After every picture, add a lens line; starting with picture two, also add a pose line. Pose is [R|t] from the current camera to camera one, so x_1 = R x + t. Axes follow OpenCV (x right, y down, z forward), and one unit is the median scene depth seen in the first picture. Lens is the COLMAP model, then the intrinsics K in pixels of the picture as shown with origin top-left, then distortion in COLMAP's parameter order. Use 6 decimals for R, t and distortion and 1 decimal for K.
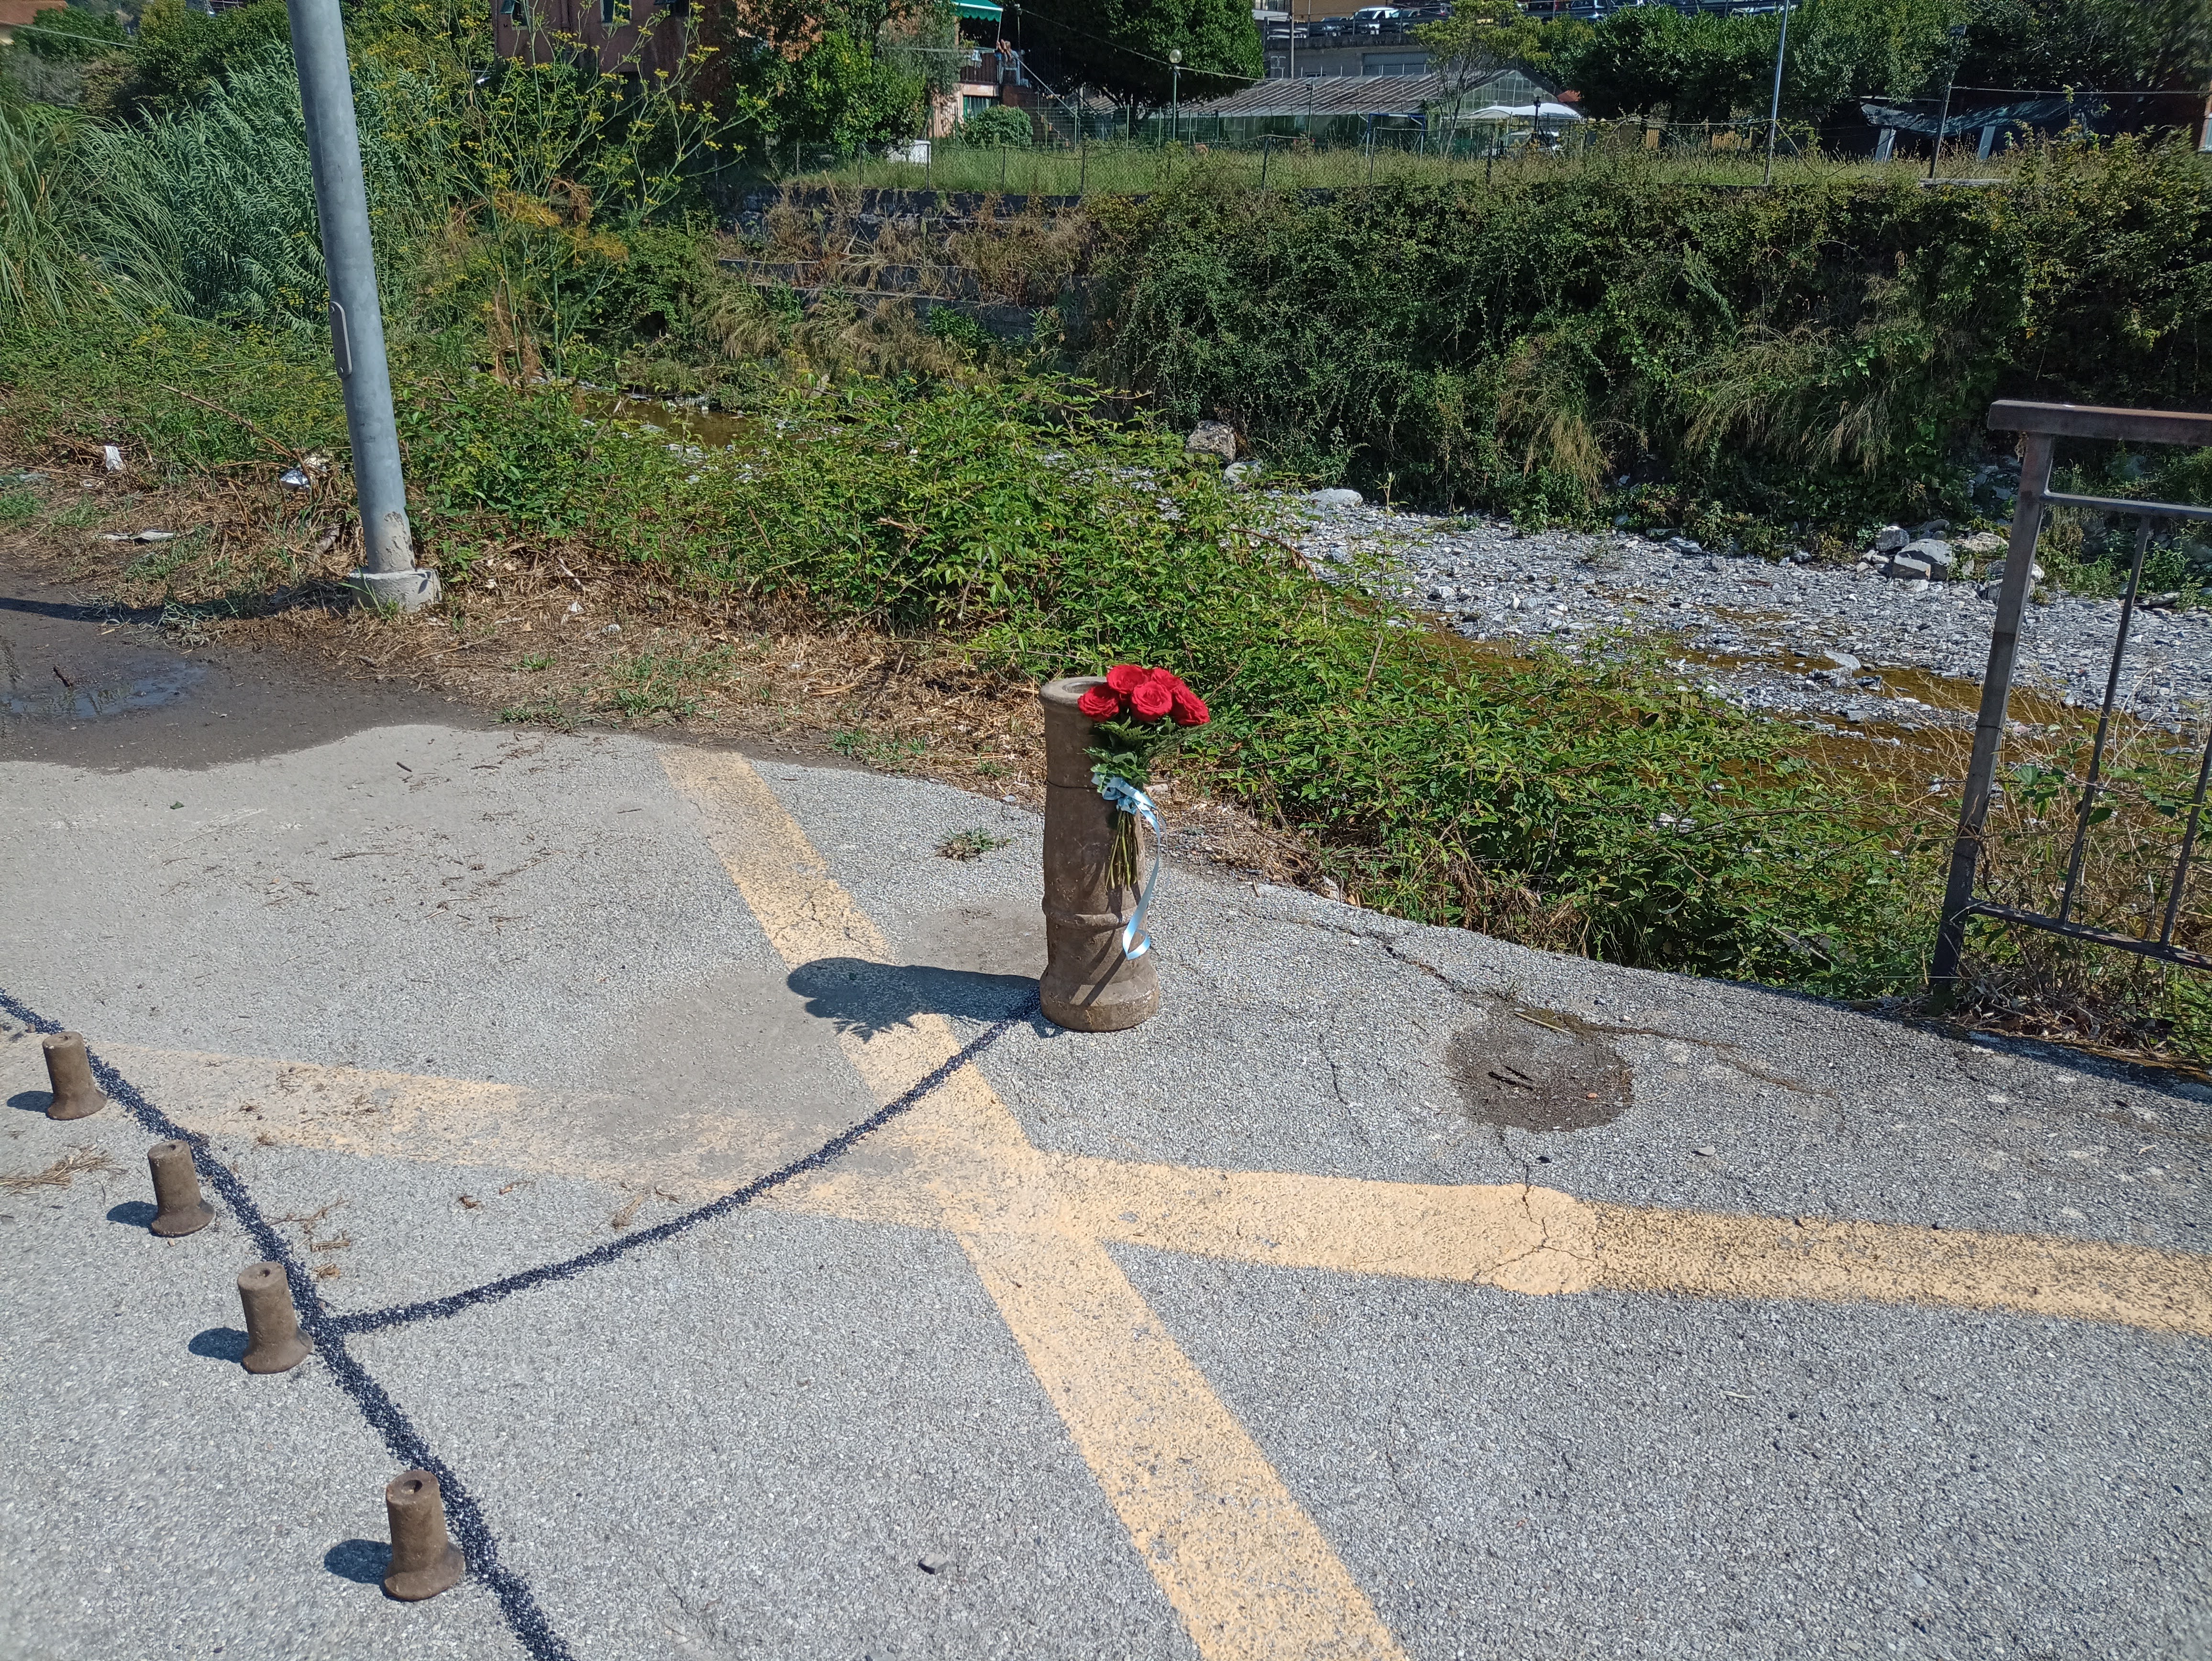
lens RADIAL K [[1648.0, 0, 1111.3], [0, 1648.0, 816.0], [0, 0, 1]] dist [0.109557, -0.182177]
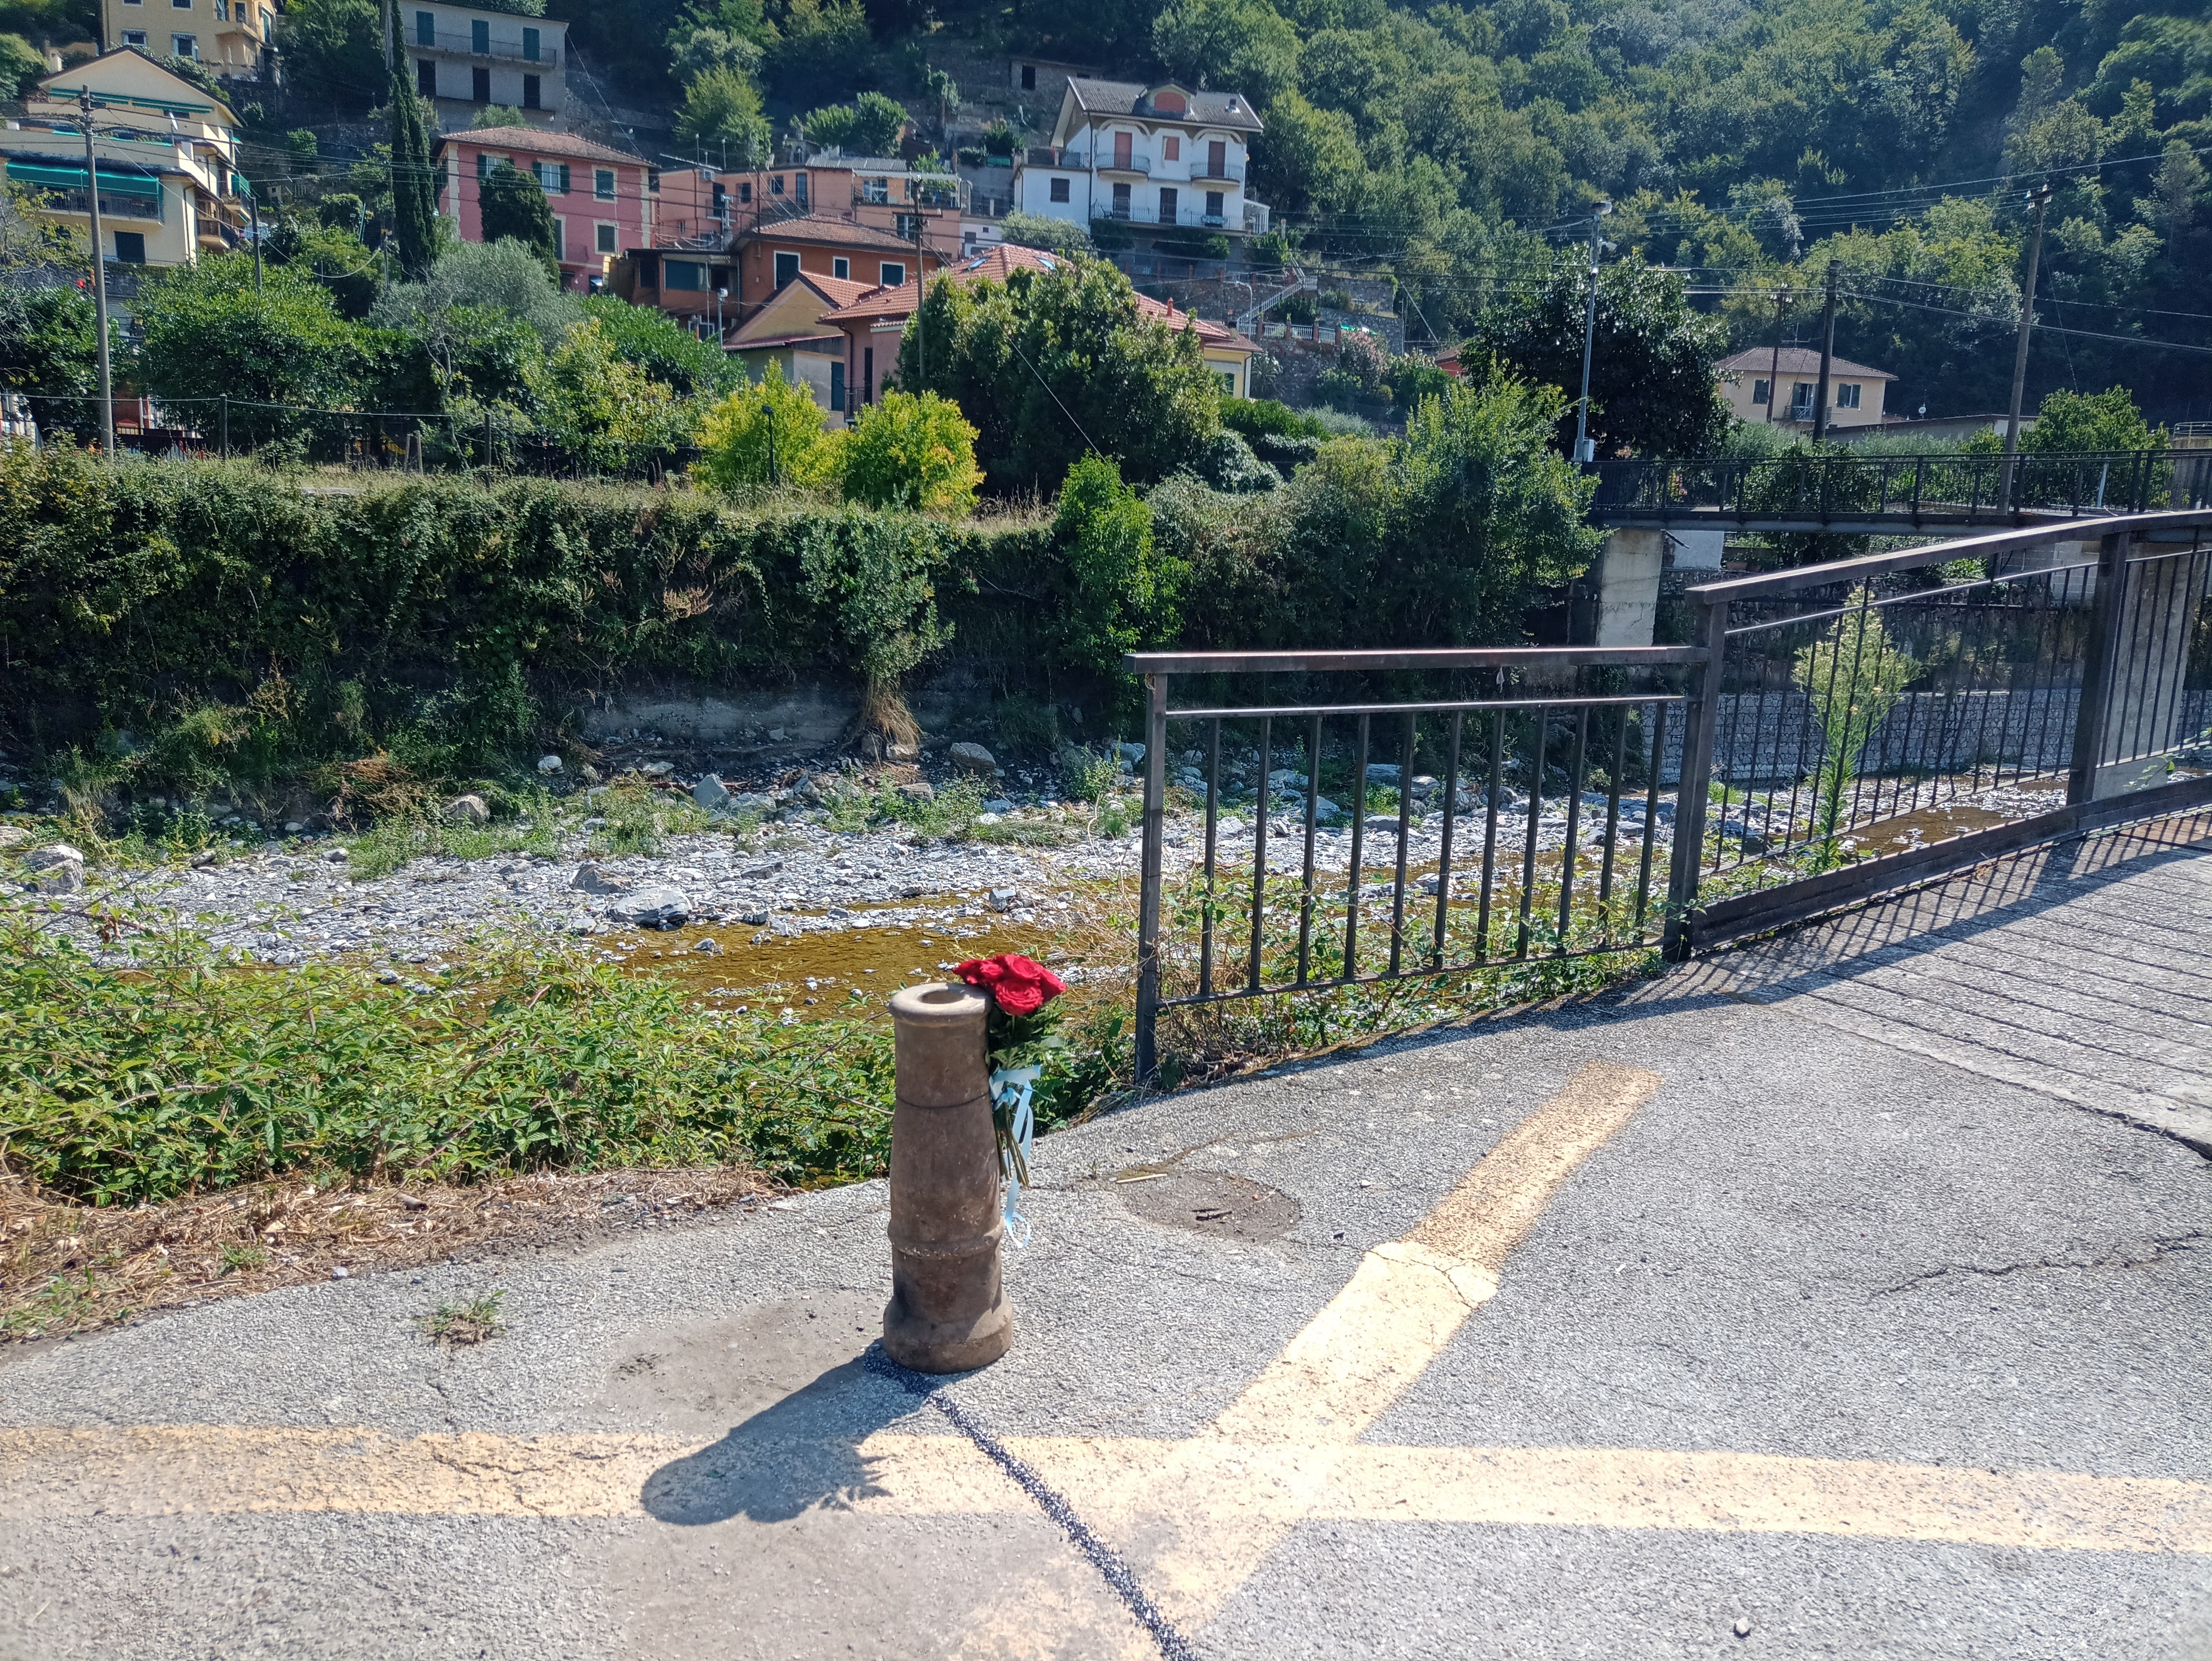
lens RADIAL K [[1648.0, 0, 1111.3], [0, 1648.0, 816.0], [0, 0, 1]] dist [0.109557, -0.182177]
pose [[0.363805, -0.154569, 0.918561, -0.484618], [0.302685, 0.952236, 0.040354, -0.106938], [-0.880924, 0.263353, 0.393214, 0.300759]]
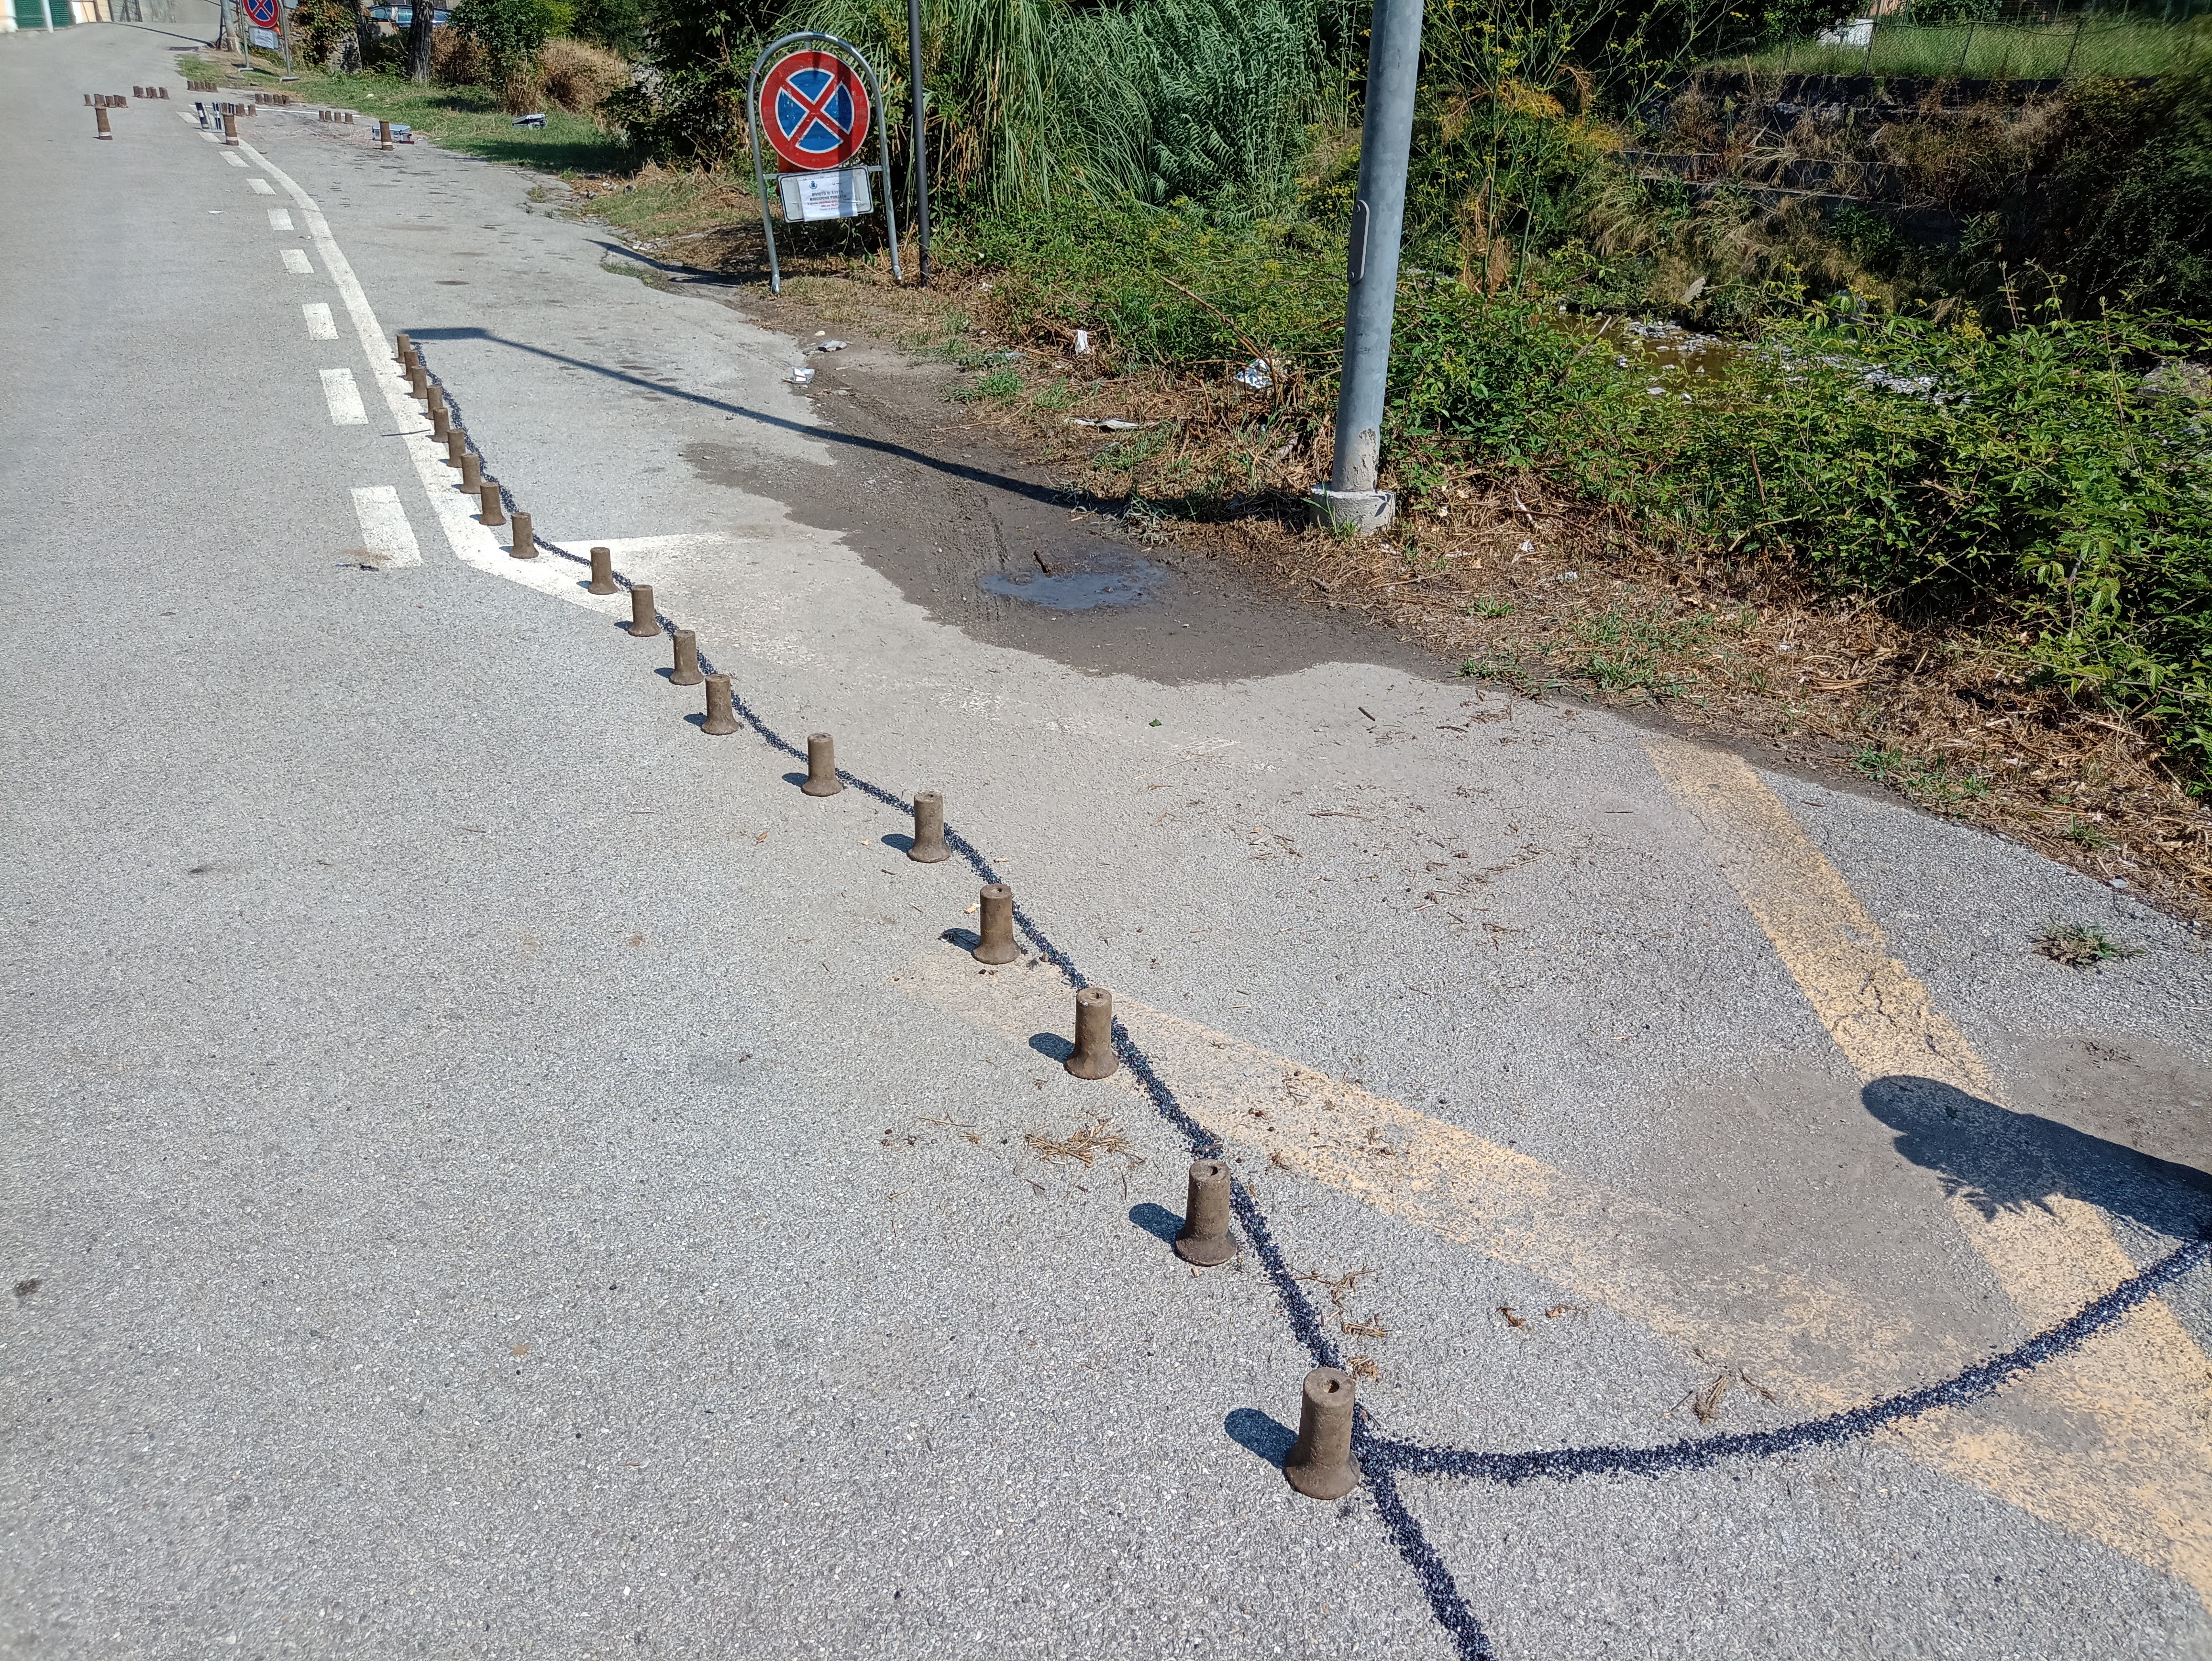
lens RADIAL K [[1648.0, 0, 1111.3], [0, 1648.0, 816.0], [0, 0, 1]] dist [0.109557, -0.182177]
pose [[0.891790, 0.186028, -0.412437, -0.135736], [-0.161721, 0.982404, 0.093430, -0.031502], [0.422561, -0.016620, 0.906182, 0.082512]]
